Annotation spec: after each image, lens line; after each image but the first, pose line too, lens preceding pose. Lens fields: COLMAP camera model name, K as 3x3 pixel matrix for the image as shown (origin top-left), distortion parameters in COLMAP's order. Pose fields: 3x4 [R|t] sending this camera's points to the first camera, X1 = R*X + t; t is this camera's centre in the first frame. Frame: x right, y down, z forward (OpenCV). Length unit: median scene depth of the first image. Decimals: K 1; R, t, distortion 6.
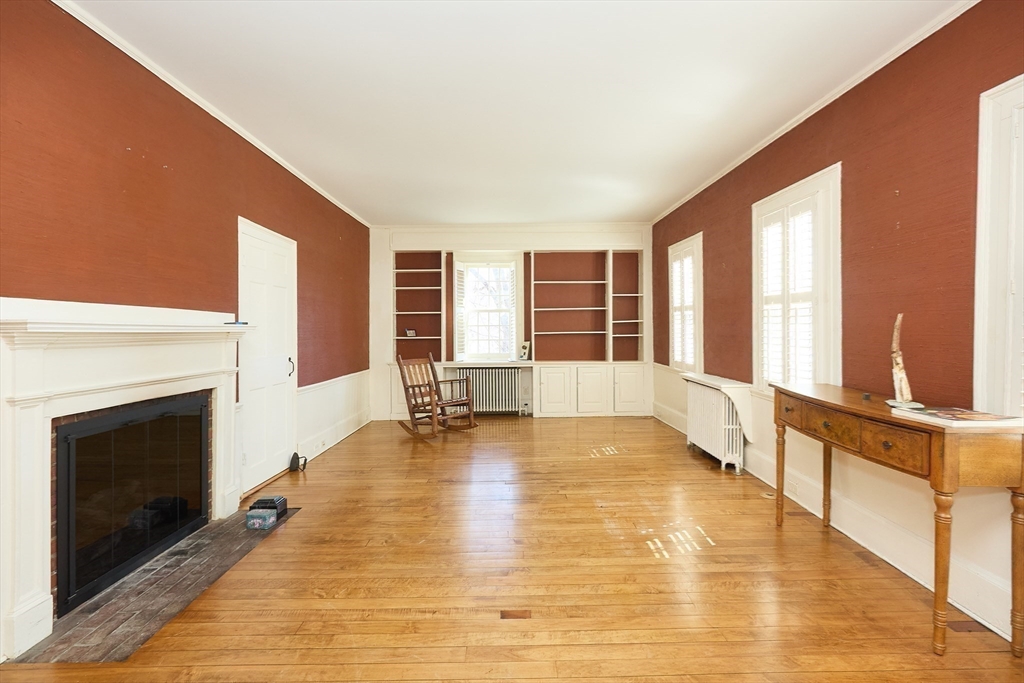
lens RADIAL K [[468.6, 0, 511.9], [0, 468.6, 337.3], [0, 0, 1]] dist [0.002424, 0.000434]
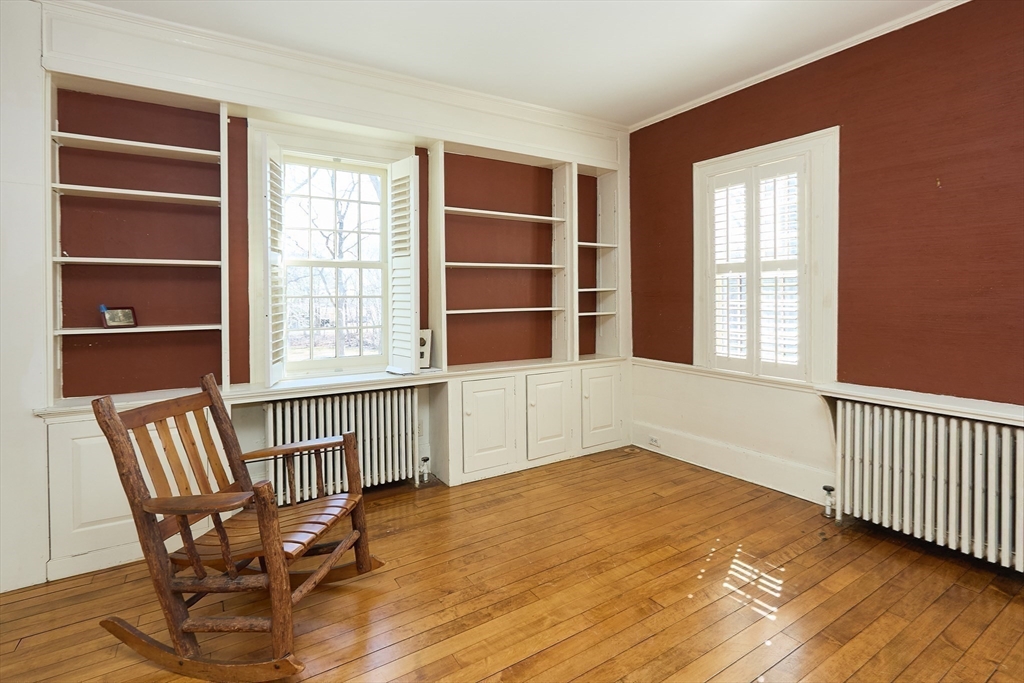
lens RADIAL K [[480.8, 0, 513.3], [0, 480.8, 311.9], [0, 0, 1]] dist [0.003988, 0.000933]
pose [[0.842562, -0.012096, 0.538464, -0.161765], [0.014469, 0.999895, -0.000180, -0.008488], [-0.538405, 0.007943, 0.842649, 0.531765]]
